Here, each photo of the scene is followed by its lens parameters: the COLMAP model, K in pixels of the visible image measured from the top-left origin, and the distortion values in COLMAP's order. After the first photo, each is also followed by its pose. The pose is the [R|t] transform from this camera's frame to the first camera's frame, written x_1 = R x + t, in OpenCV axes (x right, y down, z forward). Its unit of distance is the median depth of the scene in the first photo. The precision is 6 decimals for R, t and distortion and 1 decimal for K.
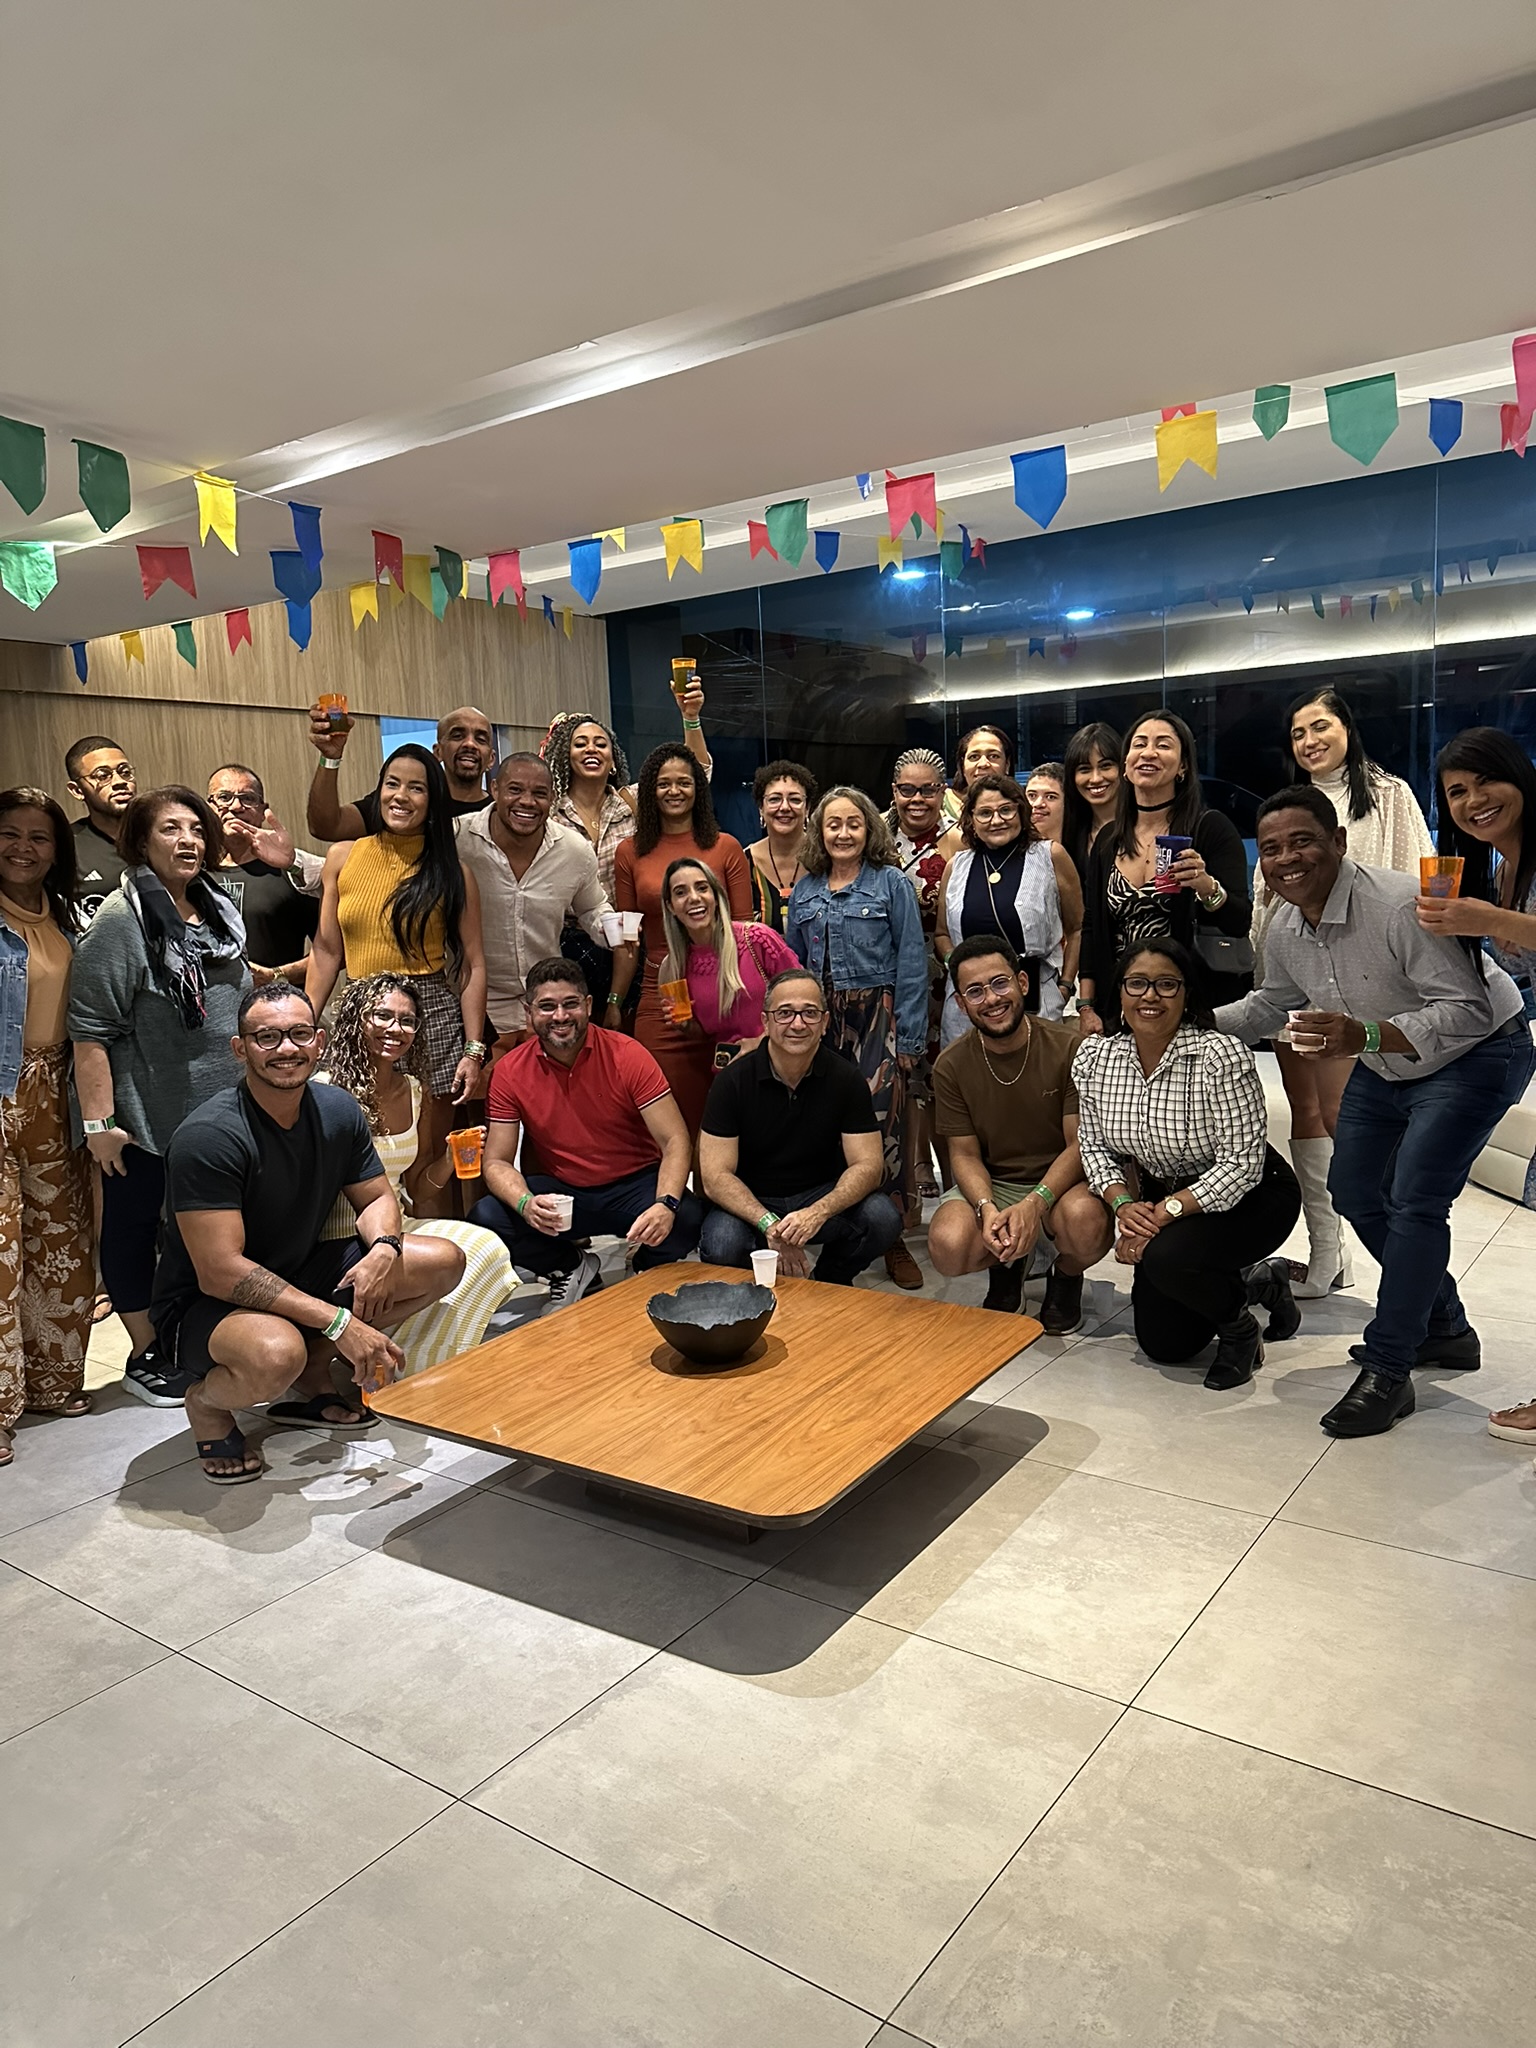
lens RADIAL K [[1442.3, 0, 774.9], [0, 1442.3, 1025.3], [0, 0, 1]] dist [0.047809, -0.052606]
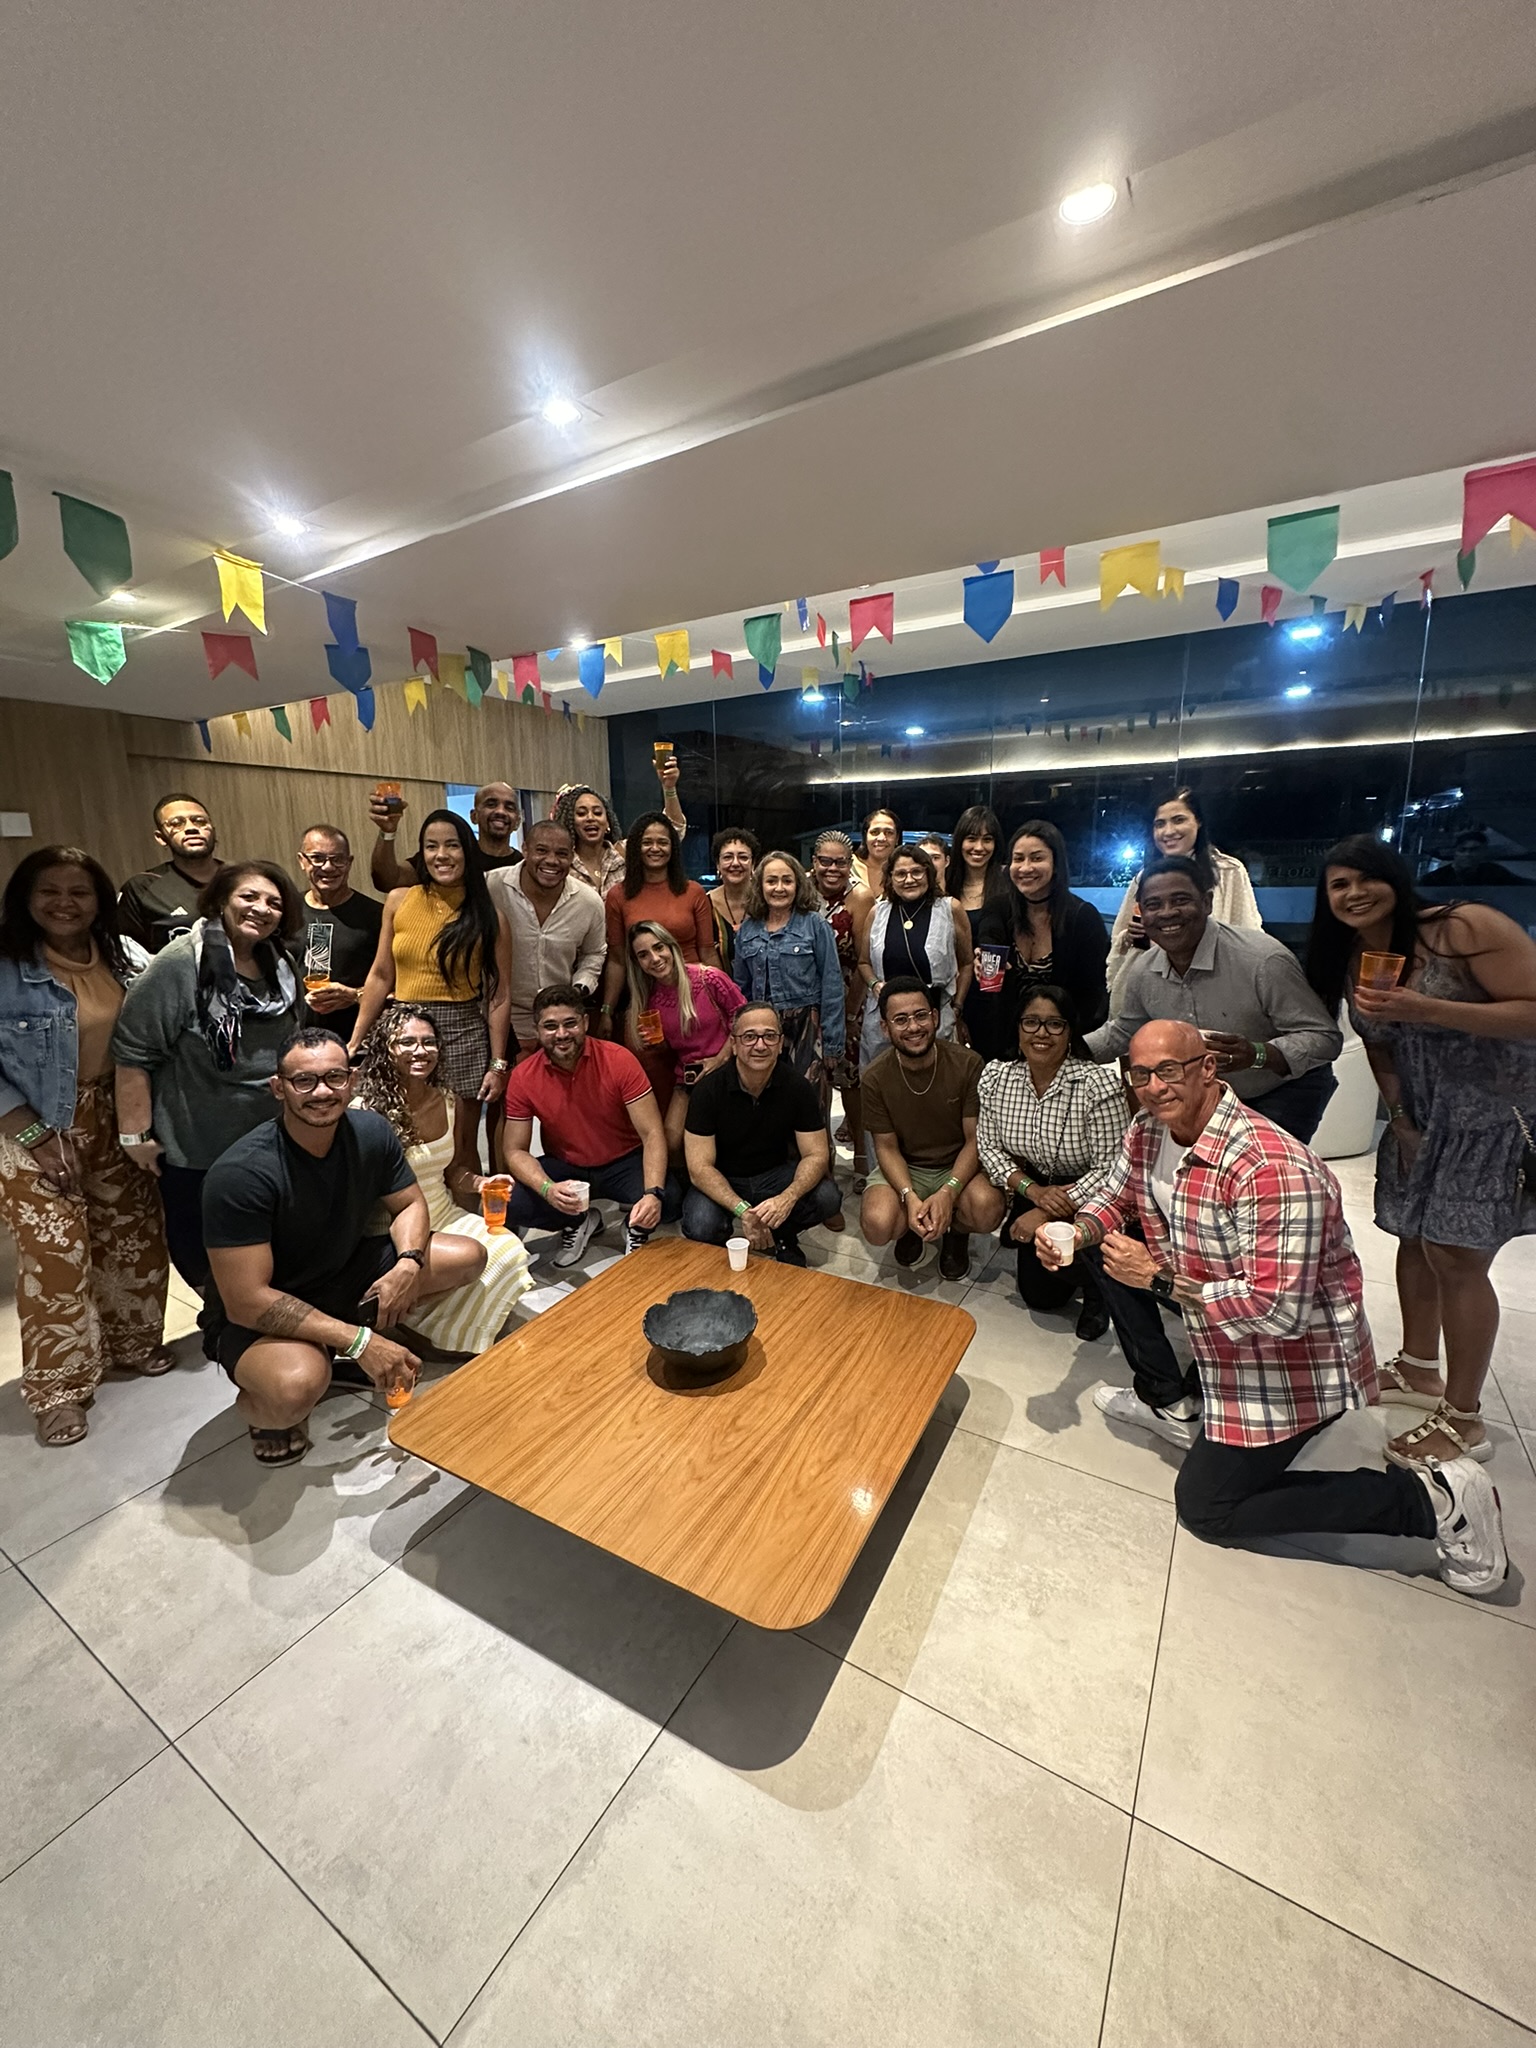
lens RADIAL K [[803.7, 0, 772.5], [0, 803.7, 1017.6], [0, 0, 1]] dist [-0.006104, 0.001649]
pose [[0.996092, 0.009228, 0.087836, -0.038599], [-0.015114, 0.997666, 0.066583, -0.076222], [-0.087017, -0.067650, 0.993907, 0.324613]]
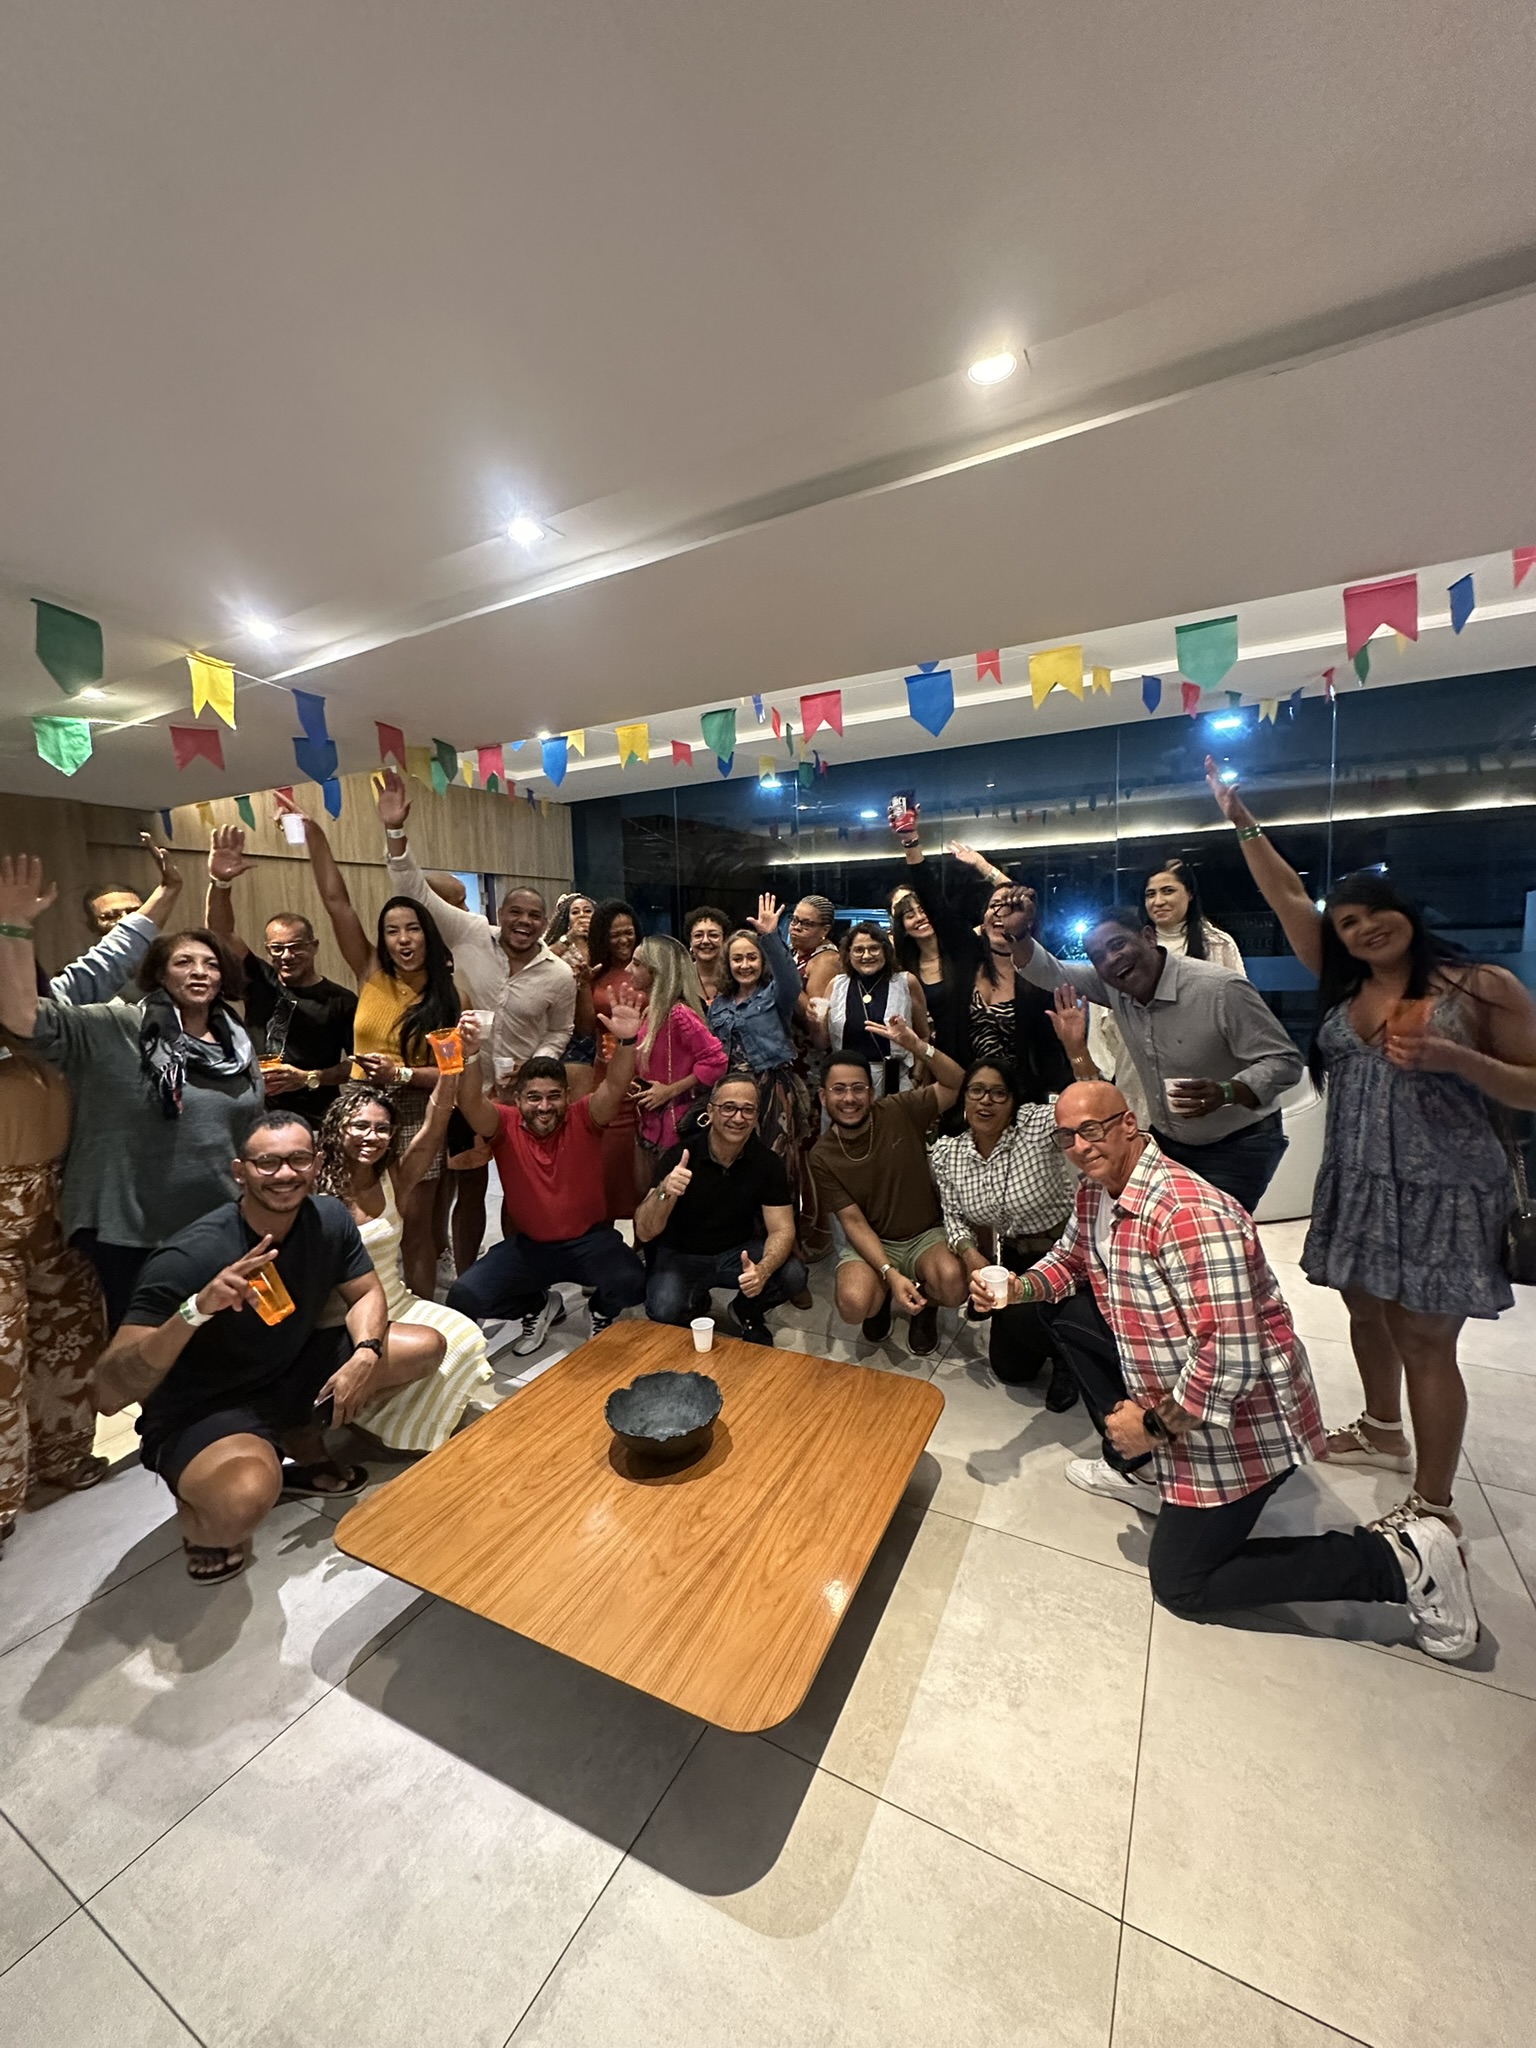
lens RADIAL K [[803.7, 0, 772.4], [0, 803.7, 1020.5], [0, 0, 1]] dist [-0.006104, 0.001649]
pose [[0.991577, 0.000007, 0.129516, -0.035506], [0.003307, 0.999672, -0.025377, -0.074891], [-0.129473, 0.025592, 0.991253, 0.313193]]
